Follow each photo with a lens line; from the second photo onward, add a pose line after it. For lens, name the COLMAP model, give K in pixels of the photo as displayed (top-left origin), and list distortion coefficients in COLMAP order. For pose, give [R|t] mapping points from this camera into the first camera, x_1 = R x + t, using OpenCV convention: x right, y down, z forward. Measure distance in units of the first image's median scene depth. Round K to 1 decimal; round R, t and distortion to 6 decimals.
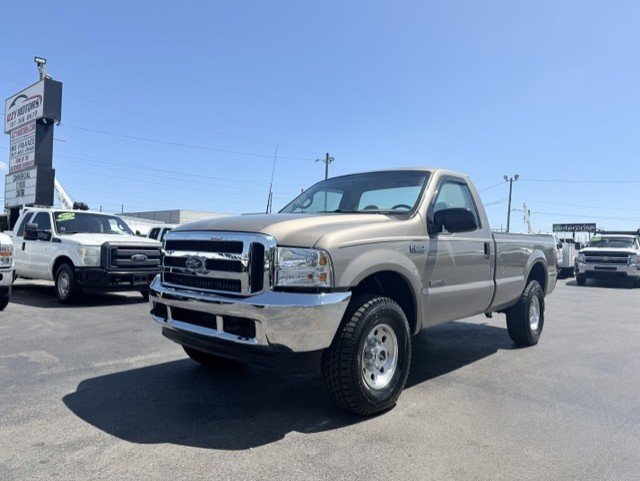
lens RADIAL K [[450.3, 0, 324.9], [0, 450.3, 244.8], [0, 0, 1]] dist [0.087478, -0.120791]
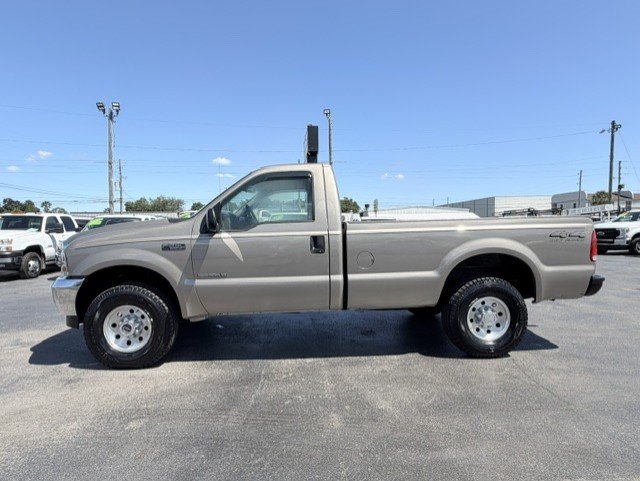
lens RADIAL K [[363.6, 0, 320.0], [0, 363.6, 240.5], [0, 0, 1]] dist [-0.004982, 0.000178]
pose [[0.703671, -0.011487, -0.710434, 1.129051], [0.038922, 0.998991, 0.022399, -0.013878], [0.709459, -0.043413, 0.703408, 0.577346]]
